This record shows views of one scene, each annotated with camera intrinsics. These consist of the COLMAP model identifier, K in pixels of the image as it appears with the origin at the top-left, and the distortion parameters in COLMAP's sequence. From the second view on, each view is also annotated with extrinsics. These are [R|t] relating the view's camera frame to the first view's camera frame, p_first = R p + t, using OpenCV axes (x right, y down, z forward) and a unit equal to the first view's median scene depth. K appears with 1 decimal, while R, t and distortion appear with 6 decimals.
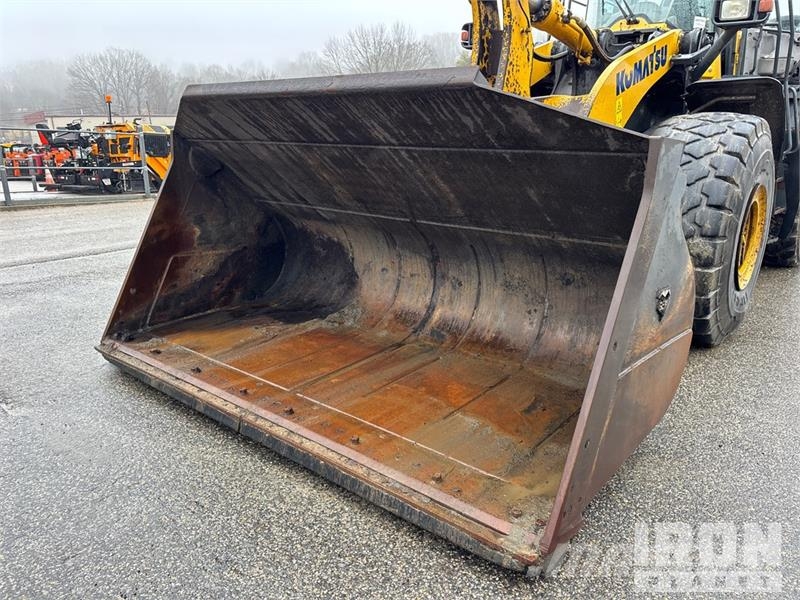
lens RADIAL K [[609.6, 0, 398.9], [0, 609.6, 304.1], [0, 0, 1]] dist [0.058768, -0.072726]
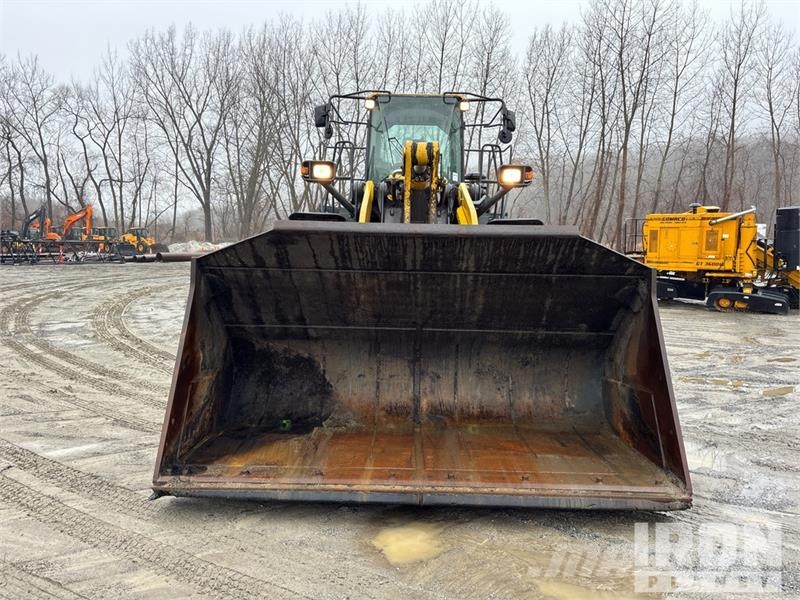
lens RADIAL K [[609.6, 0, 398.9], [0, 609.6, 304.1], [0, 0, 1]] dist [0.058768, -0.072726]
pose [[0.770399, -0.022777, 0.637155, -0.778275], [0.161603, 0.973702, -0.160590, 0.010844], [-0.616741, 0.226685, 0.753820, 0.033804]]
